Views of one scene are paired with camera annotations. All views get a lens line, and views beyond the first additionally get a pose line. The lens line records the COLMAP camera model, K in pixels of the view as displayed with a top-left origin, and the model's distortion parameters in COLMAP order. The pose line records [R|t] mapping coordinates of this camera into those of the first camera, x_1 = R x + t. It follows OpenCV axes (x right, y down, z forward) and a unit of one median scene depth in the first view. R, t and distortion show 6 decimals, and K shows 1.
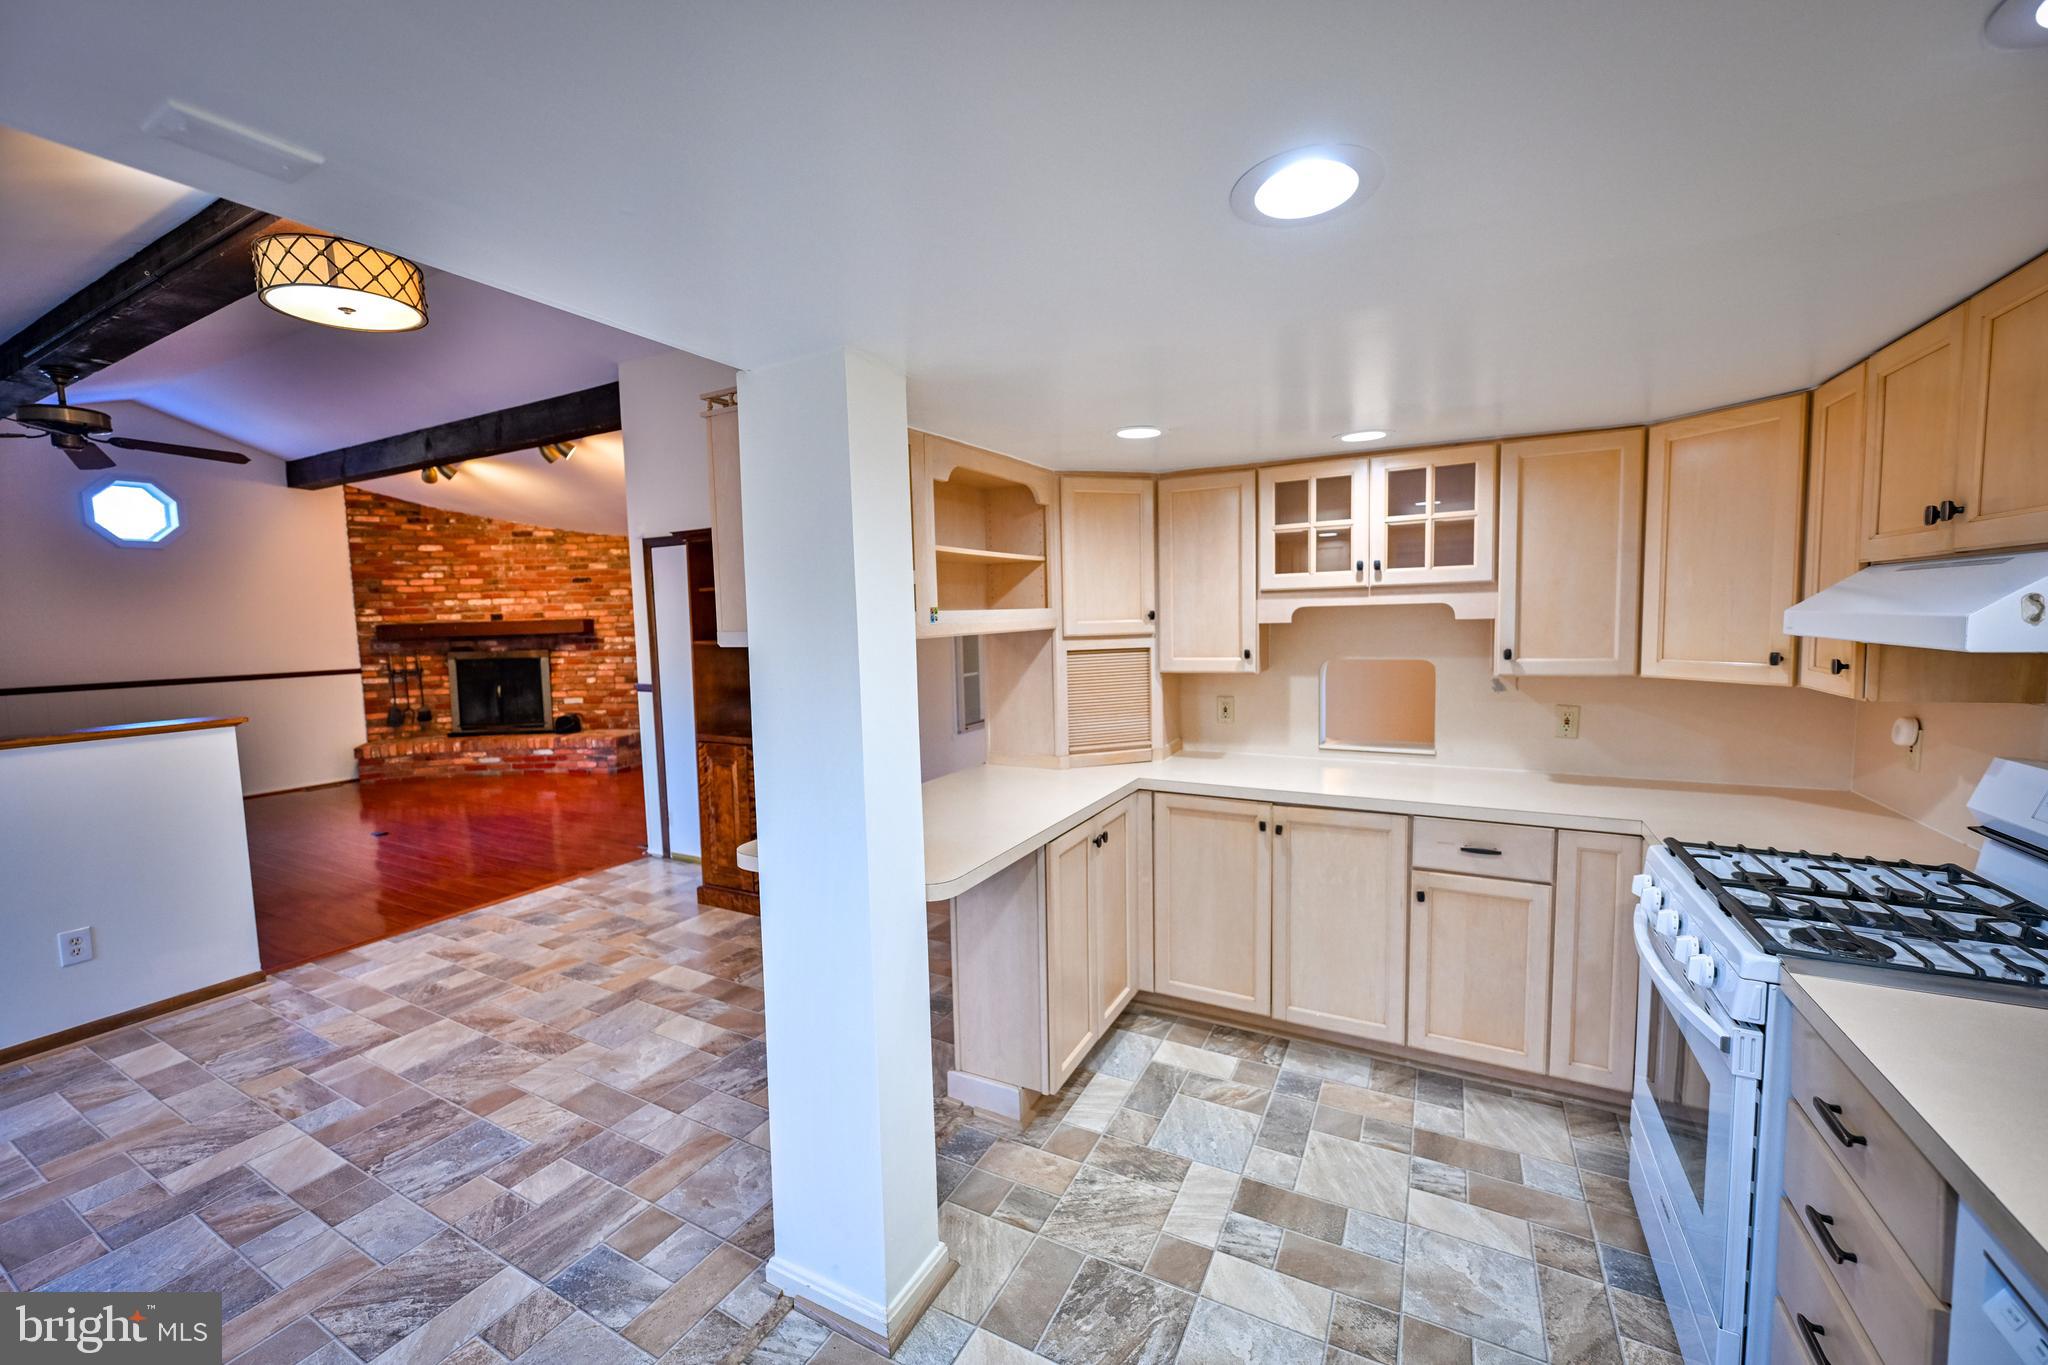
lens RADIAL K [[806.9, 0, 1024.8], [0, 806.9, 678.7], [0, 0, 1]] dist [-0.001307, 0.000099]
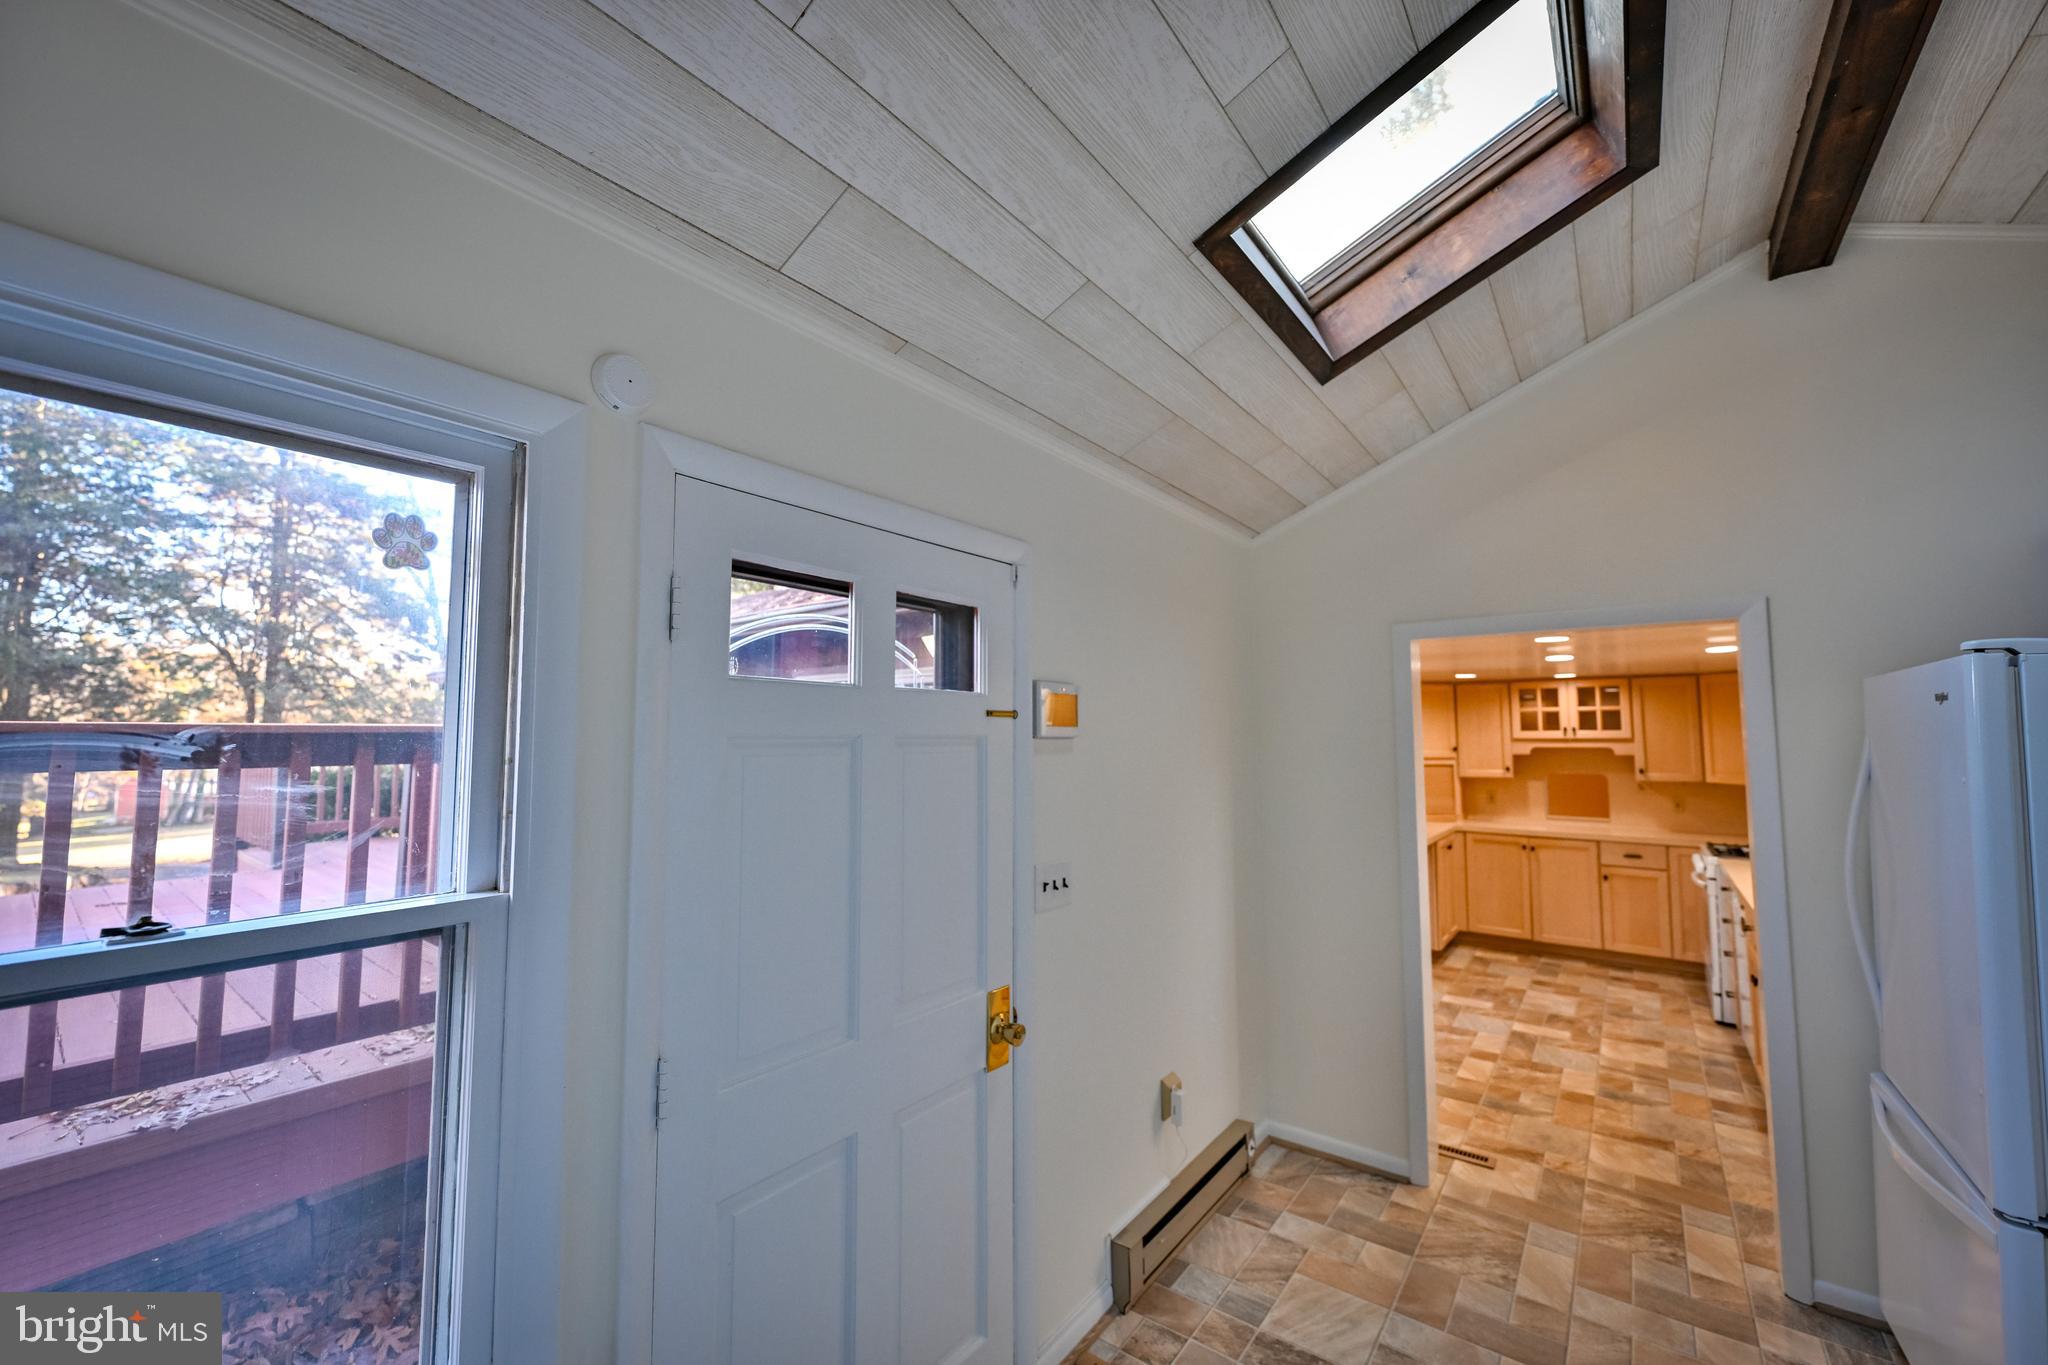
lens RADIAL K [[818.1, 0, 1020.0], [0, 818.1, 676.7], [0, 0, 1]] dist [0.000240, 0.000275]
pose [[0.985540, 0.007958, -0.169257, -0.700801], [-0.033220, 0.988586, -0.146952, 0.099148], [0.166155, 0.150449, 0.974555, -1.502375]]
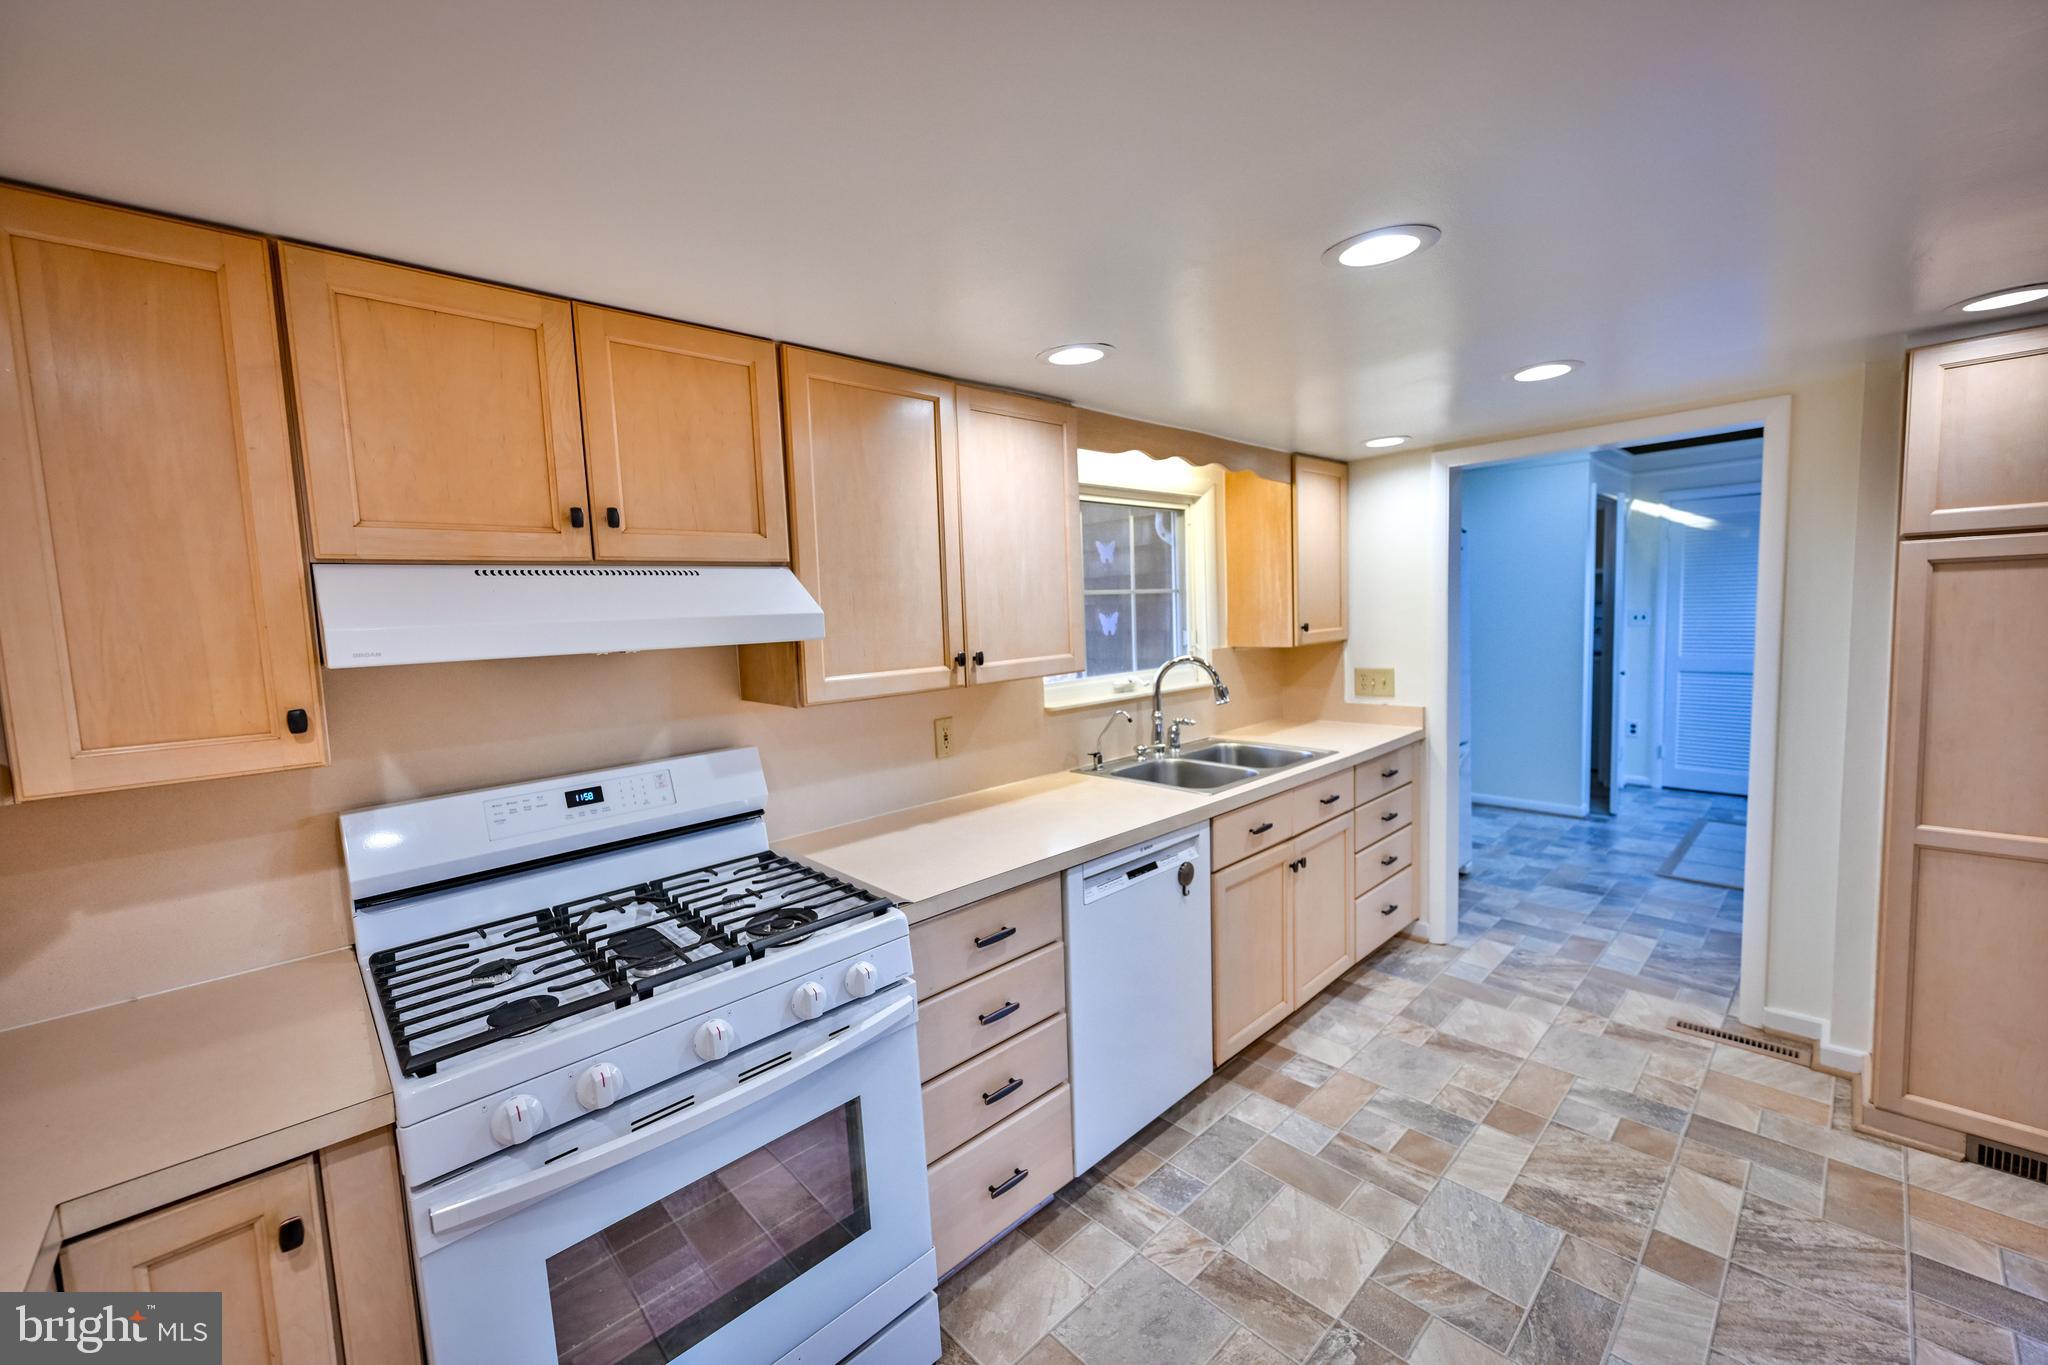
lens RADIAL K [[806.9, 0, 1024.8], [0, 806.9, 678.7], [0, 0, 1]] dist [-0.001307, 0.000099]
pose [[-0.942309, 0.032402, 0.333172, 0.185072], [0.087865, 0.984347, 0.152778, -0.066355], [-0.323006, 0.173238, -0.930406, 0.979391]]
